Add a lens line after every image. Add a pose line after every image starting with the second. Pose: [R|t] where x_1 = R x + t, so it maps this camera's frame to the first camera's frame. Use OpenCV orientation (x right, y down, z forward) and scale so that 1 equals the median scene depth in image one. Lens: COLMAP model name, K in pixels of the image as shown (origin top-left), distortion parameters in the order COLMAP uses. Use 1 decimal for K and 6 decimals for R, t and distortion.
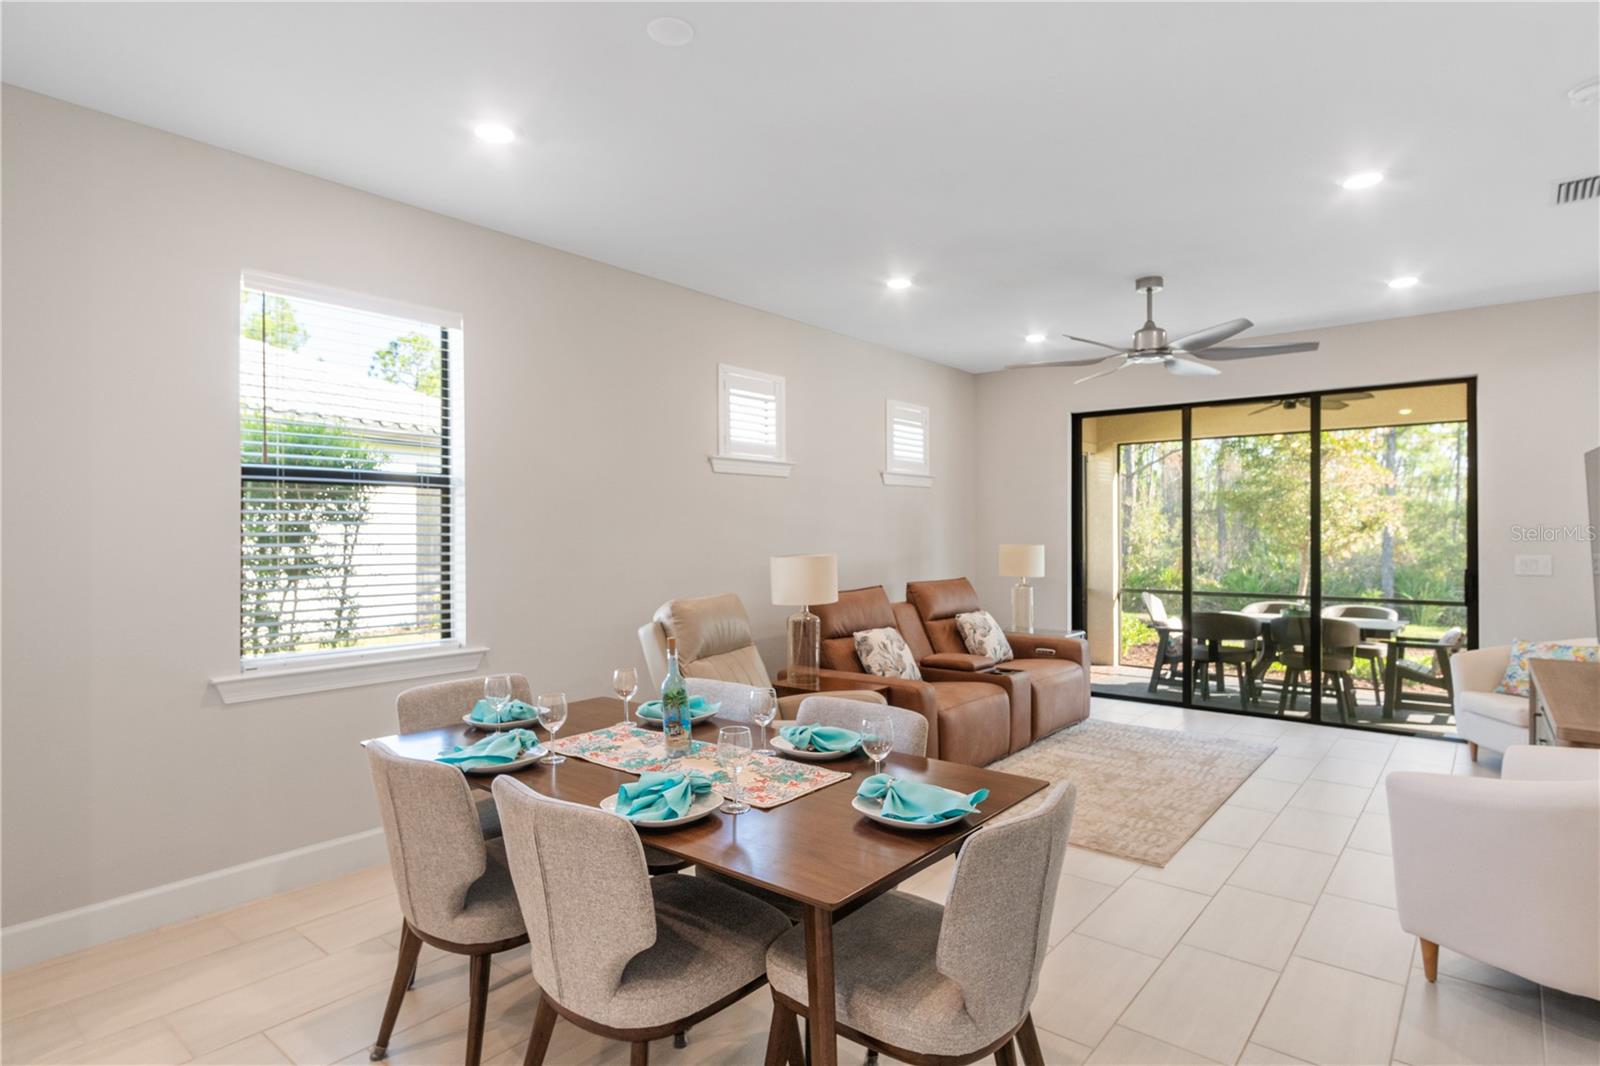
lens RADIAL K [[839.6, 0, 800.0], [0, 839.6, 533.0], [0, 0, 1]] dist [0.002481, 0.000798]
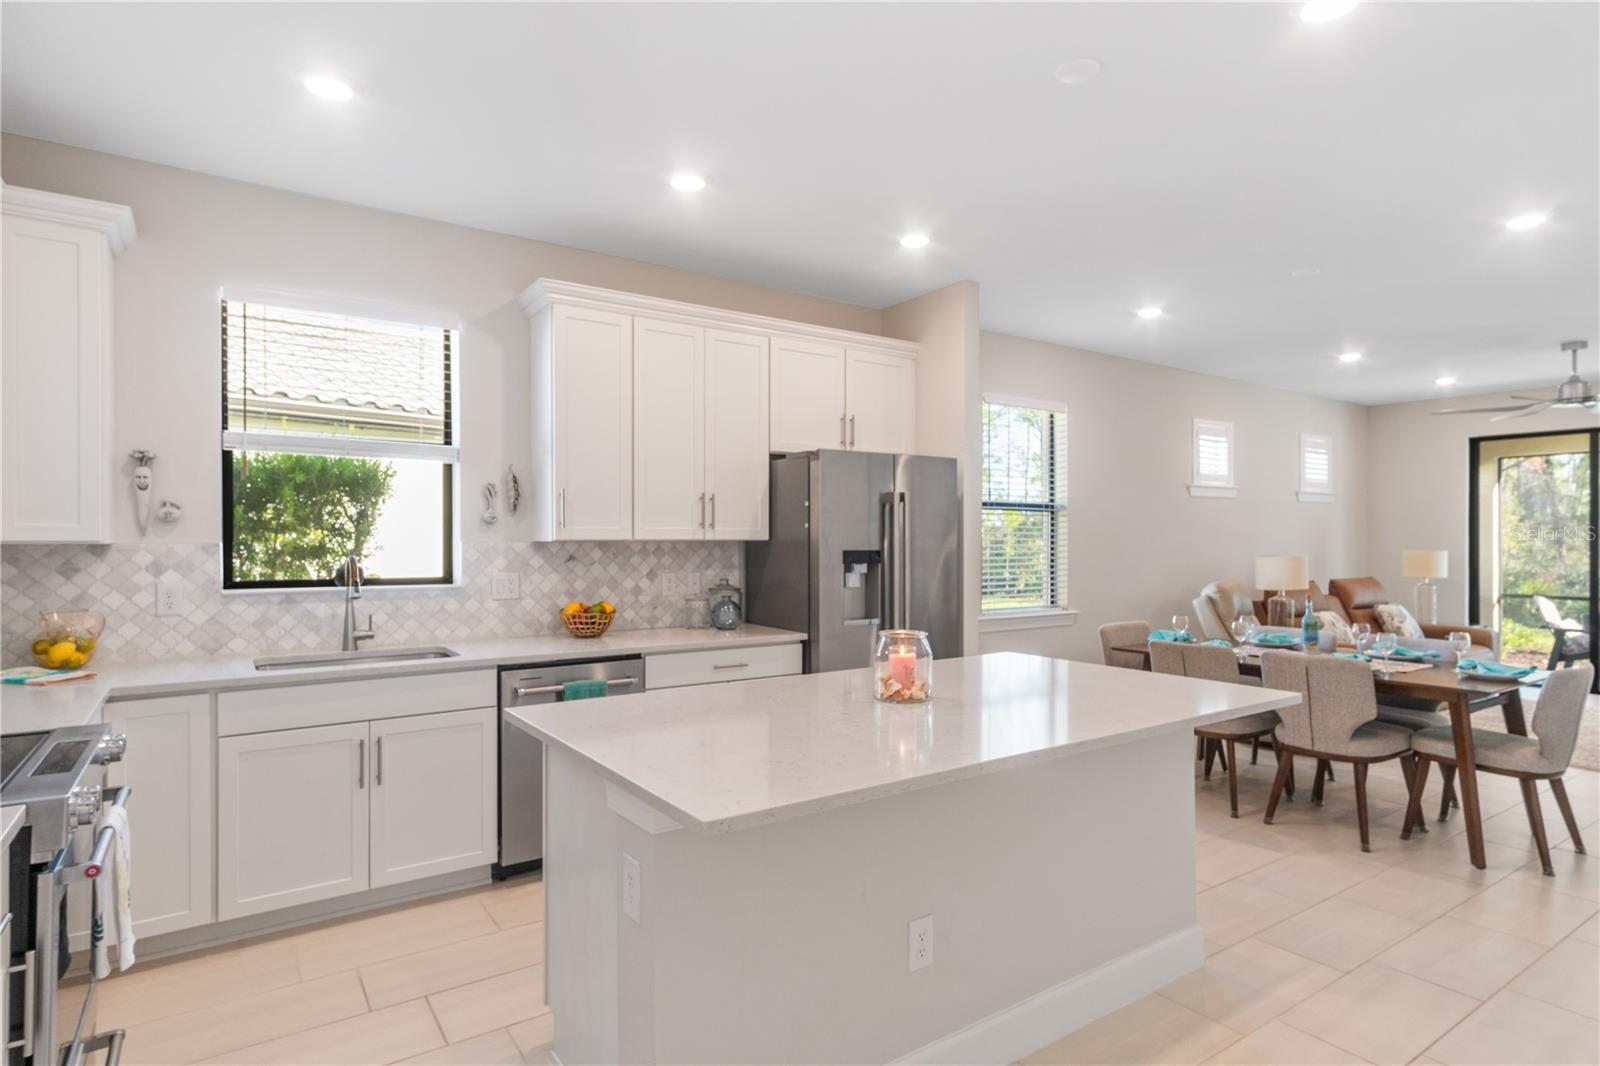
lens RADIAL K [[850.1, 0, 799.6], [0, 850.1, 542.1], [0, 0, 1]] dist [0.002269, 0.000342]
pose [[0.961622, 0.003272, -0.274358, -0.298498], [-0.003033, 0.999995, 0.001293, 0.003388], [0.274360, -0.000411, 0.961627, -0.472368]]
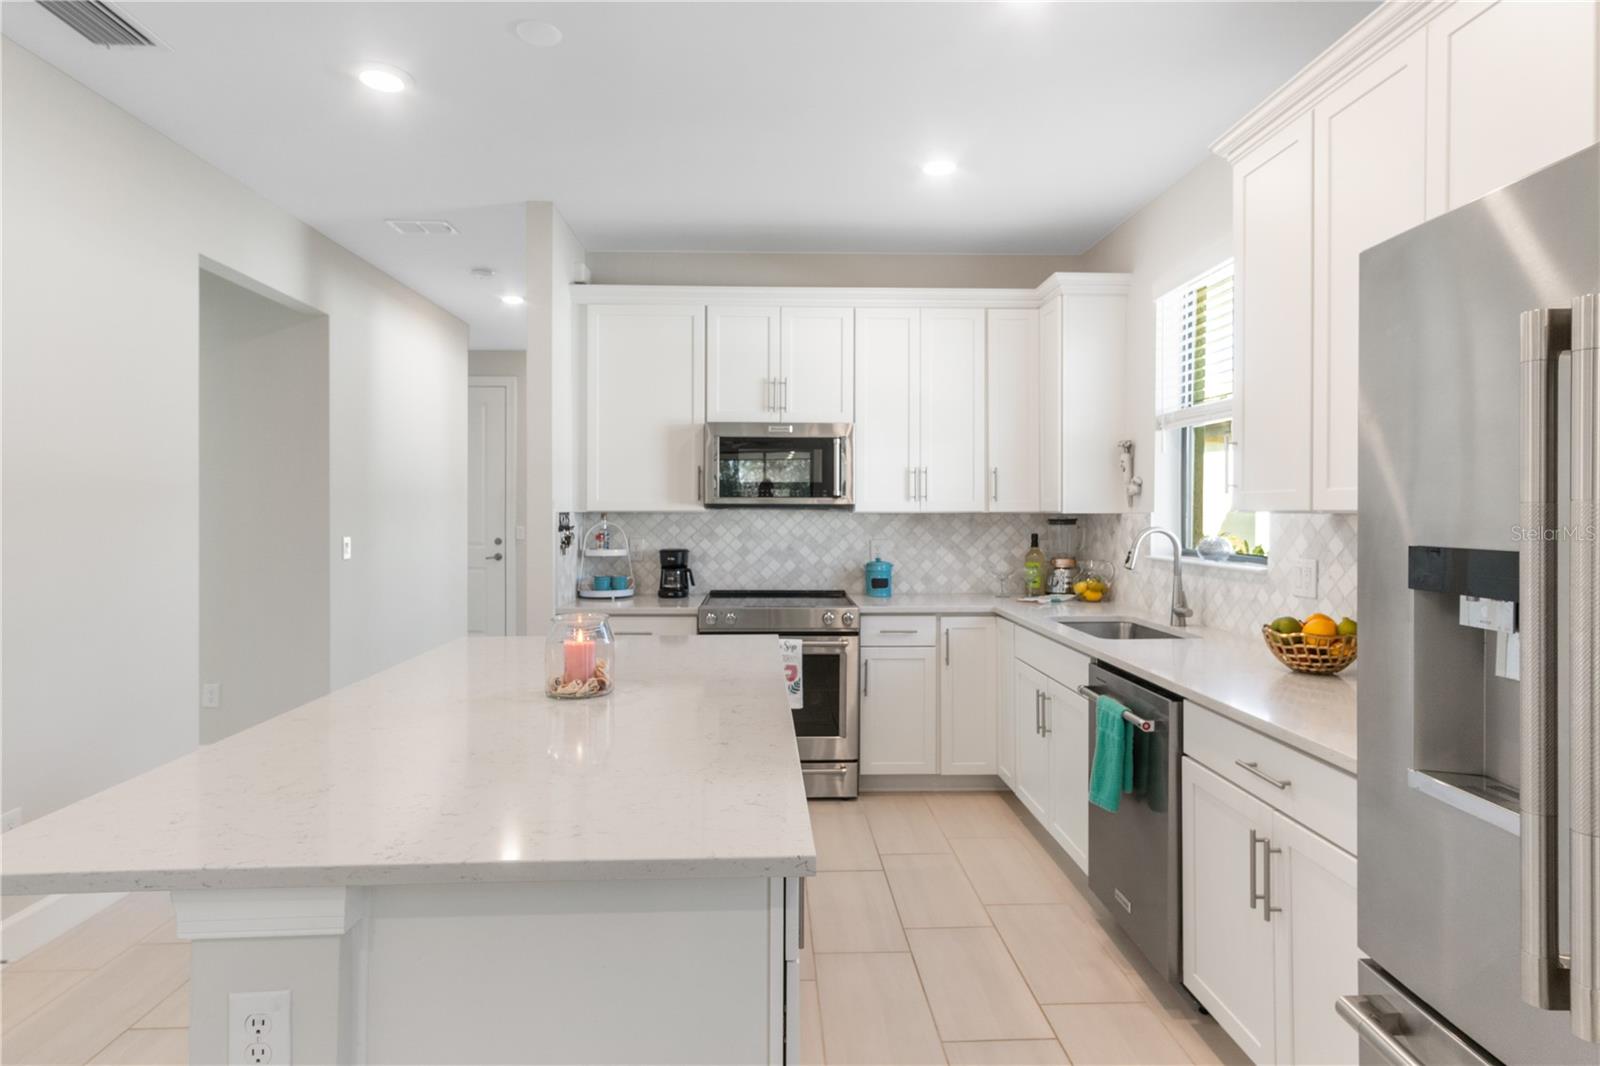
lens RADIAL K [[847.7, 0, 799.6], [0, 847.7, 518.1], [0, 0, 1]] dist [0.002007, 0.000219]
pose [[-0.739695, 0.008008, -0.672894, -0.188683], [-0.001324, 0.999910, 0.013356, 0.001150], [0.672941, 0.010770, -0.739618, 0.288536]]
